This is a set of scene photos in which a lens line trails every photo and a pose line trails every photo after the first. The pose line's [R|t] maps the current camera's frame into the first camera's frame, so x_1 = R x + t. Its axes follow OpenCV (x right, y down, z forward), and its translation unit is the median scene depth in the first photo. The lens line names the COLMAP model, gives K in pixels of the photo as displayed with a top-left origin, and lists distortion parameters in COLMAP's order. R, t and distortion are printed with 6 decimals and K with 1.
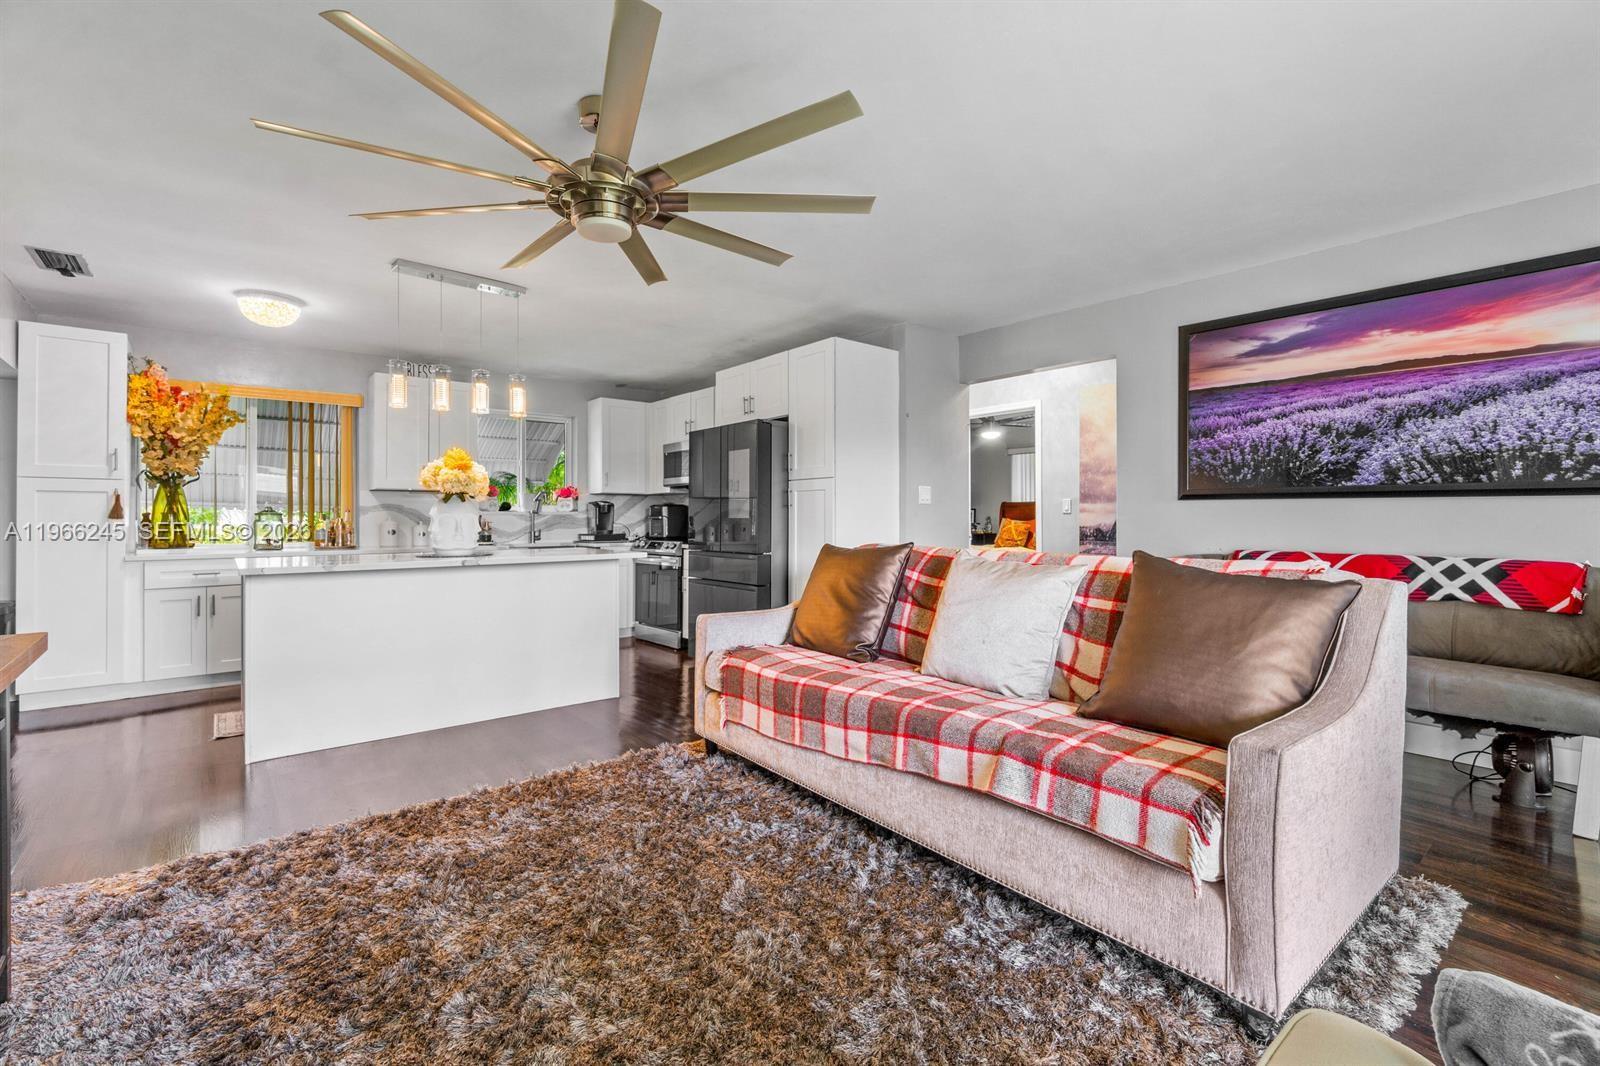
lens RADIAL K [[712.3, 0, 798.8], [0, 712.3, 511.3], [0, 0, 1]] dist [-0.000140, 0.000238]
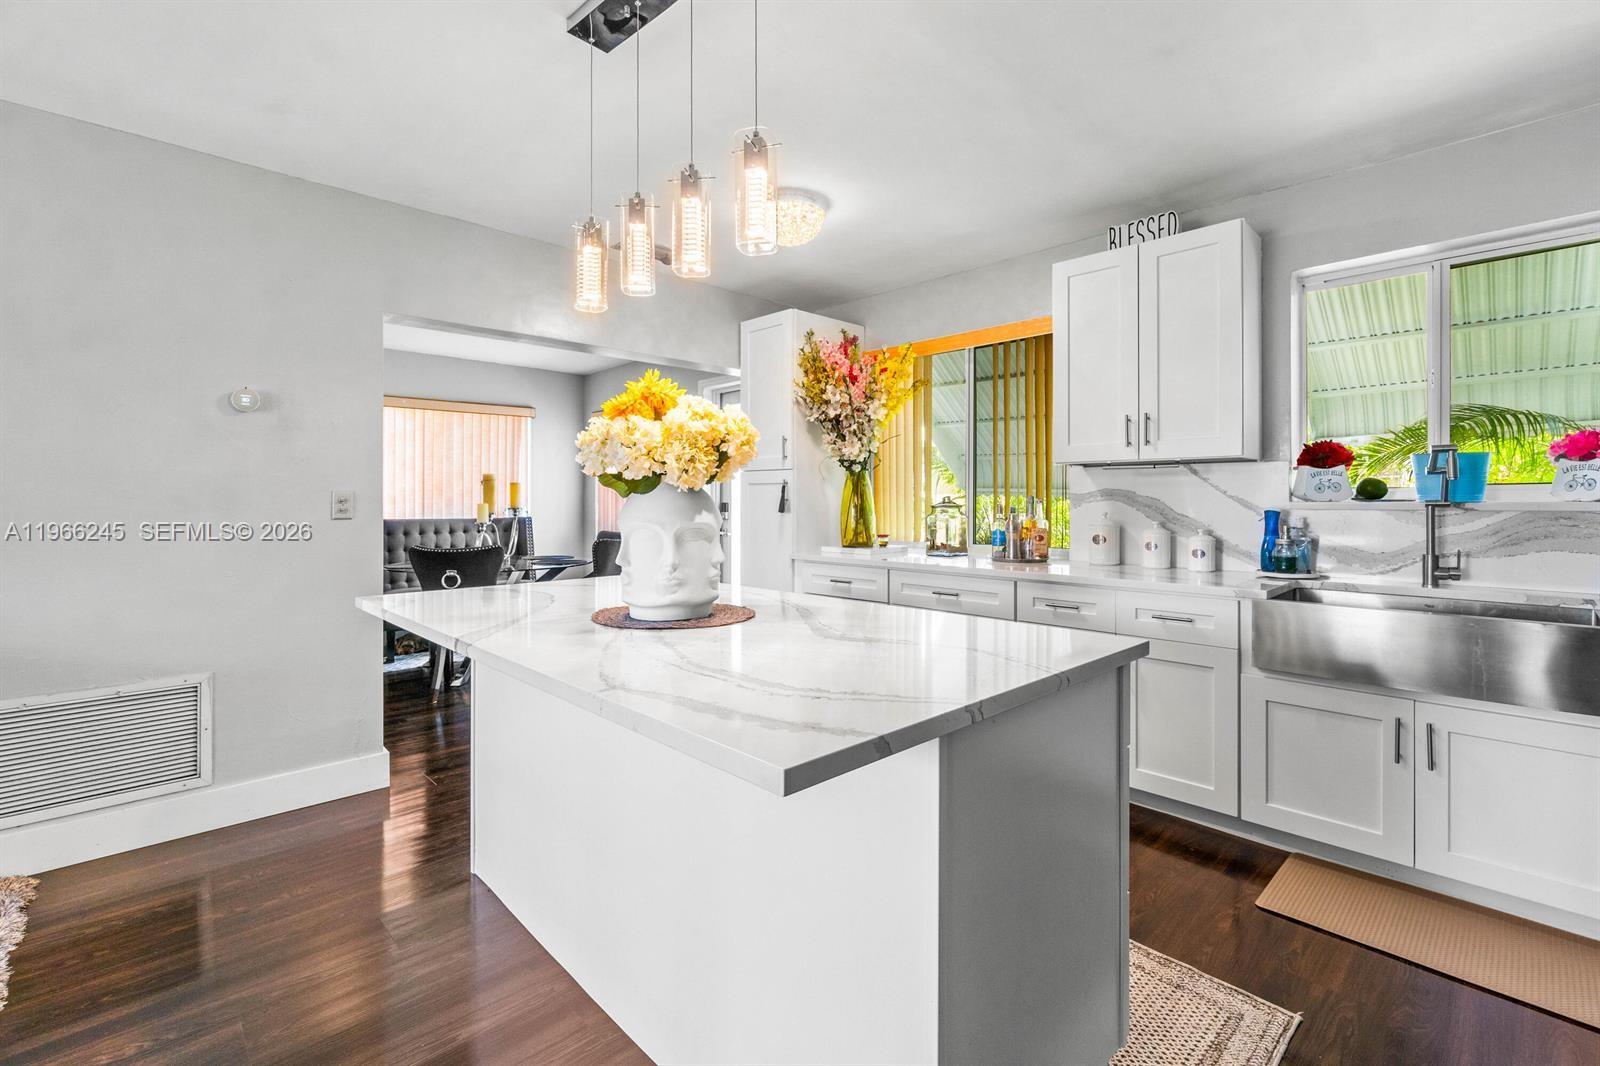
lens RADIAL K [[746.3, 0, 796.9], [0, 746.3, 497.5], [0, 0, 1]] dist [0.001143, -0.000373]
pose [[0.042891, 0.000130, -0.999080, 0.005712], [0.010229, 0.999948, 0.000569, -0.008223], [0.999027, -0.010244, 0.042887, 0.894473]]
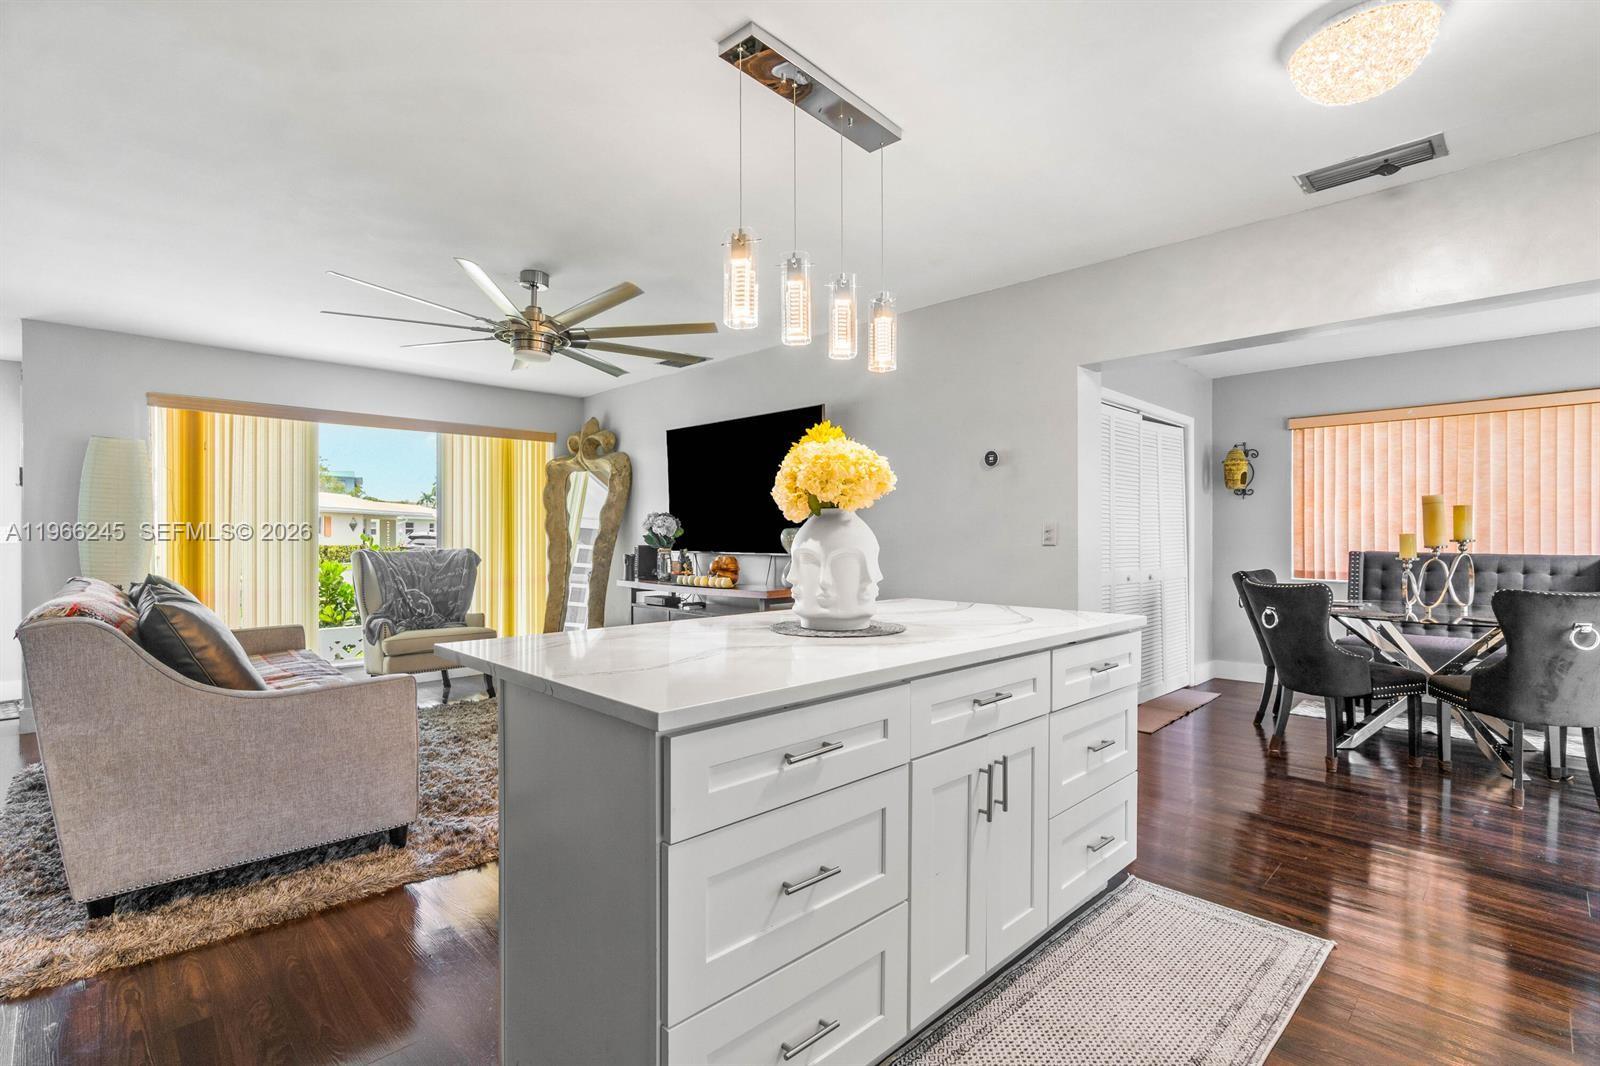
lens RADIAL K [[730.3, 0, 822.5], [0, 730.3, 535.2], [0, 0, 1]] dist [-0.001579, 0.000111]
pose [[-0.995351, 0.005275, -0.096170, -0.371355], [0.006315, 0.999925, -0.010511, 0.002942], [0.096107, -0.011069, -0.995309, 1.267815]]
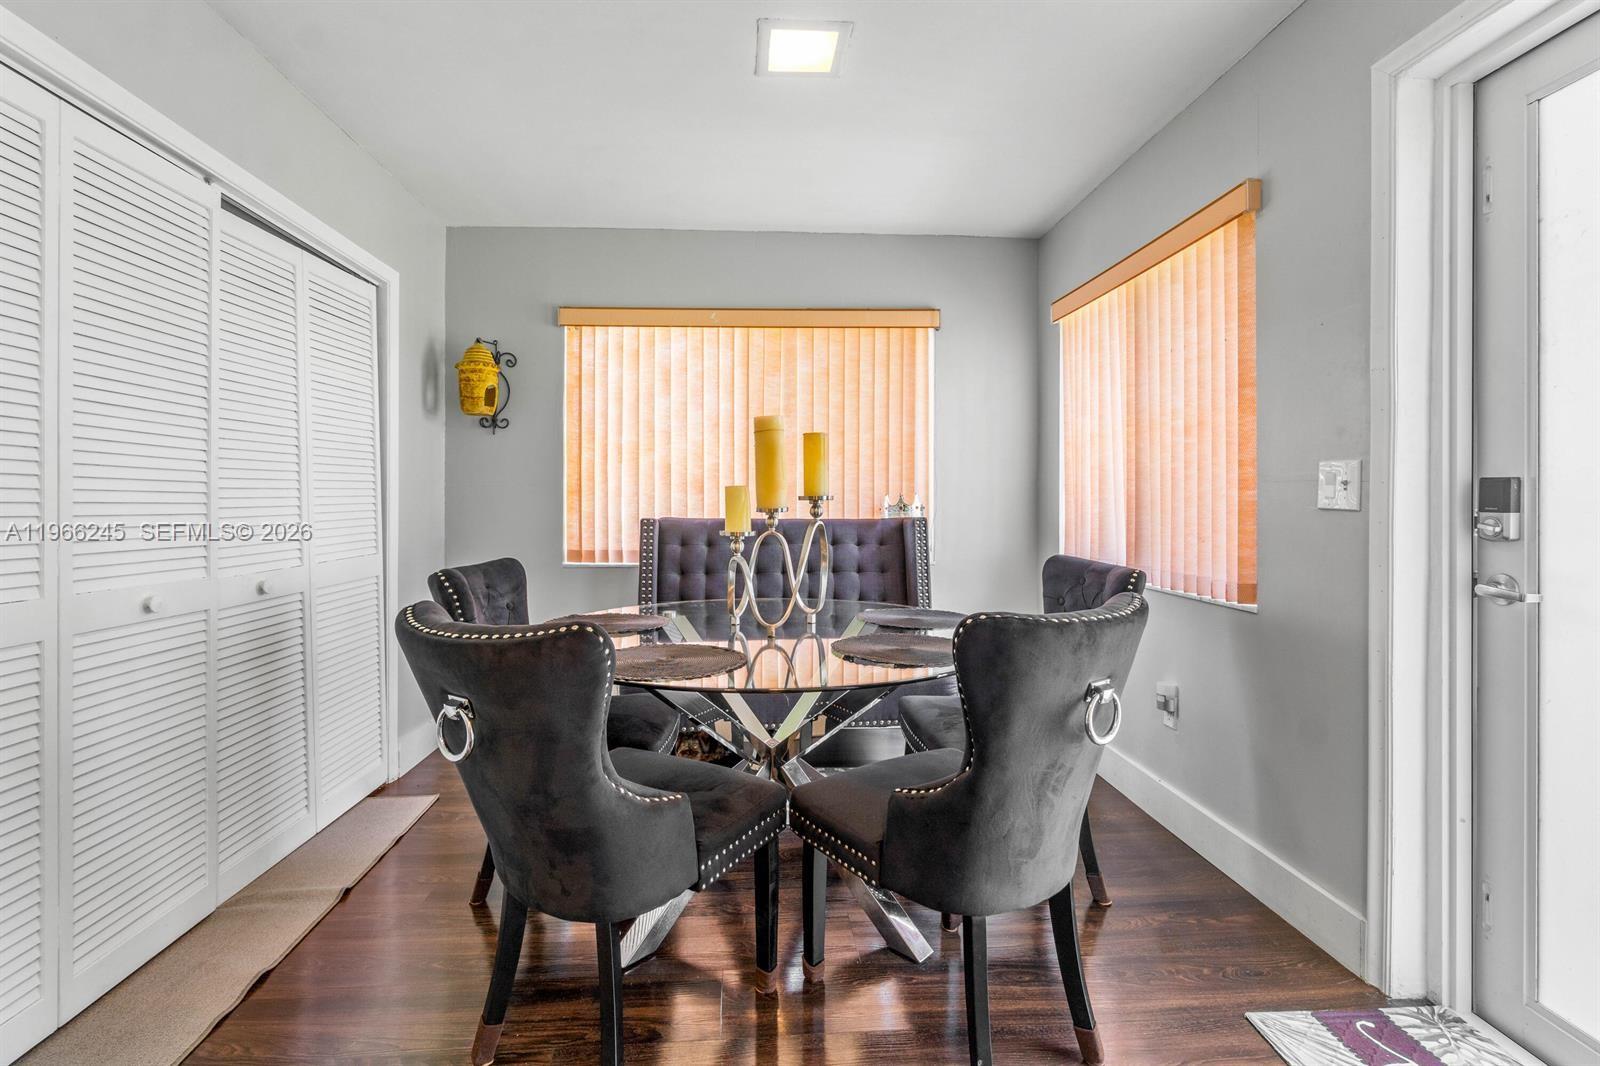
lens RADIAL K [[746.3, 0, 796.9], [0, 746.3, 497.5], [0, 0, 1]] dist [0.001143, -0.000373]
pose [[-0.593324, 0.001736, -0.804962, -0.799249], [0.014526, 0.999858, -0.008550, 0.008876], [0.804832, -0.016765, -0.593265, 0.772647]]
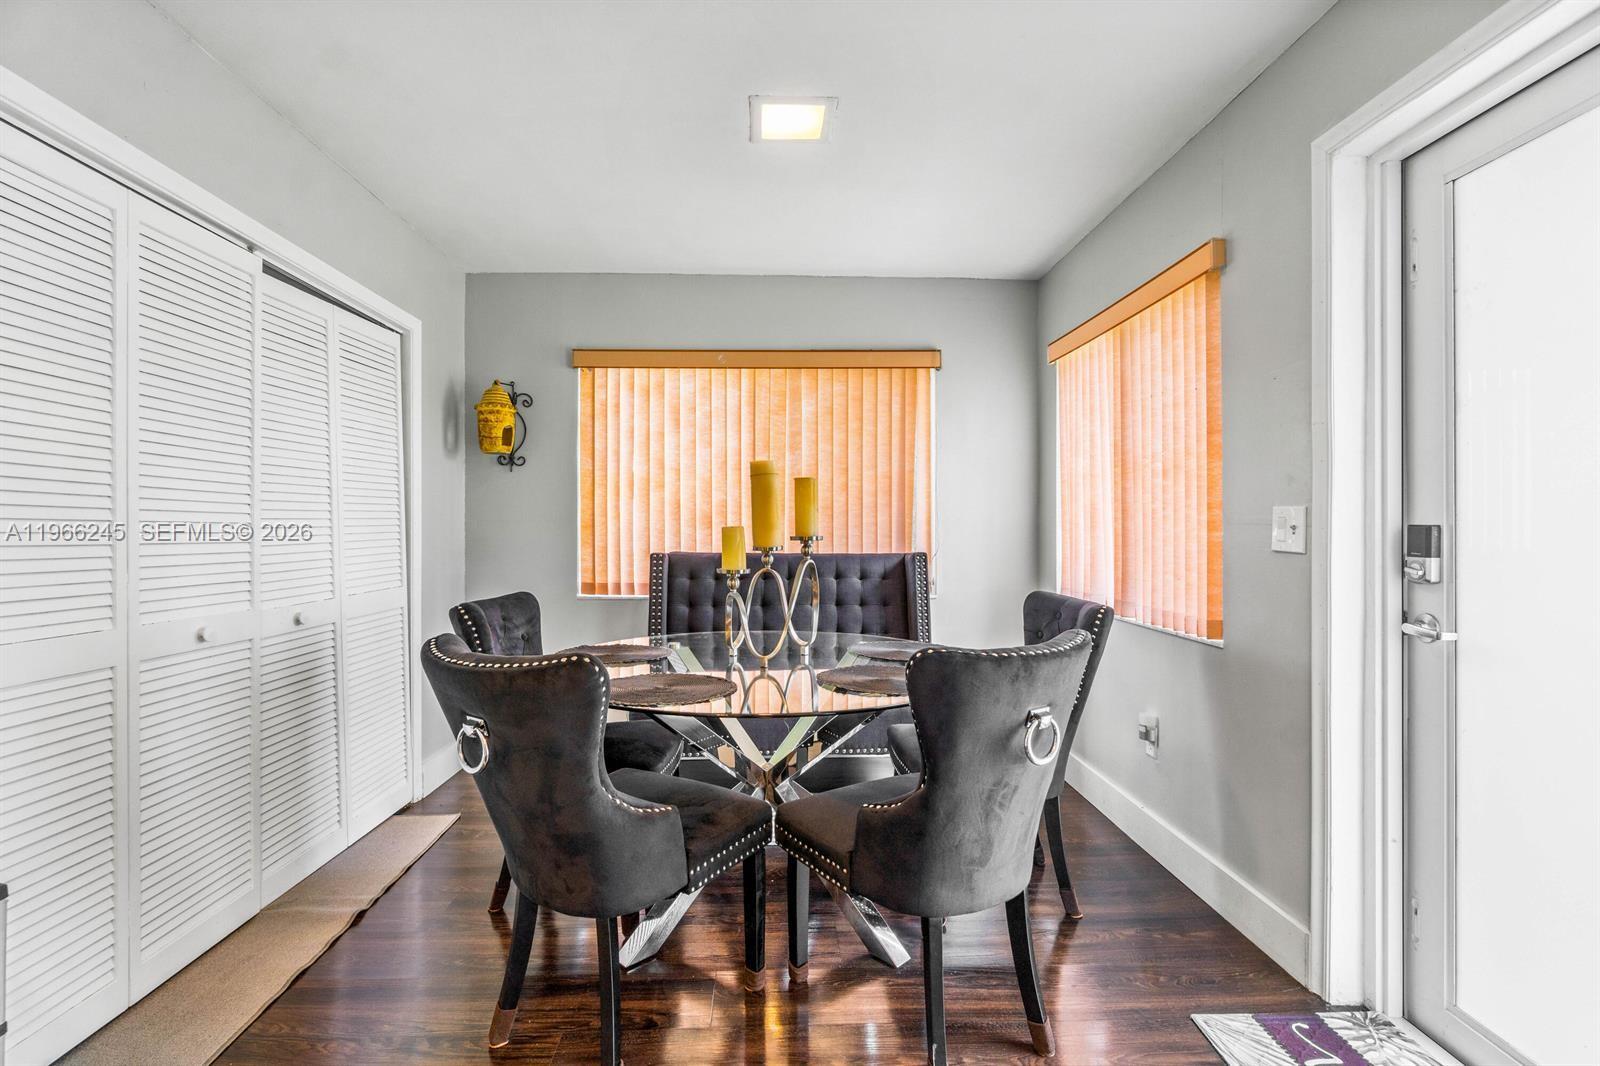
lens RADIAL K [[762.5, 0, 800.0], [0, 762.5, 533.0], [0, 0, 1]] dist [-0.003000, 0.000243]
pose [[-0.615375, 0.008571, -0.788188, -0.777348], [0.012599, 0.999920, 0.001036, 0.001337], [0.788133, -0.009293, -0.615434, 0.815828]]
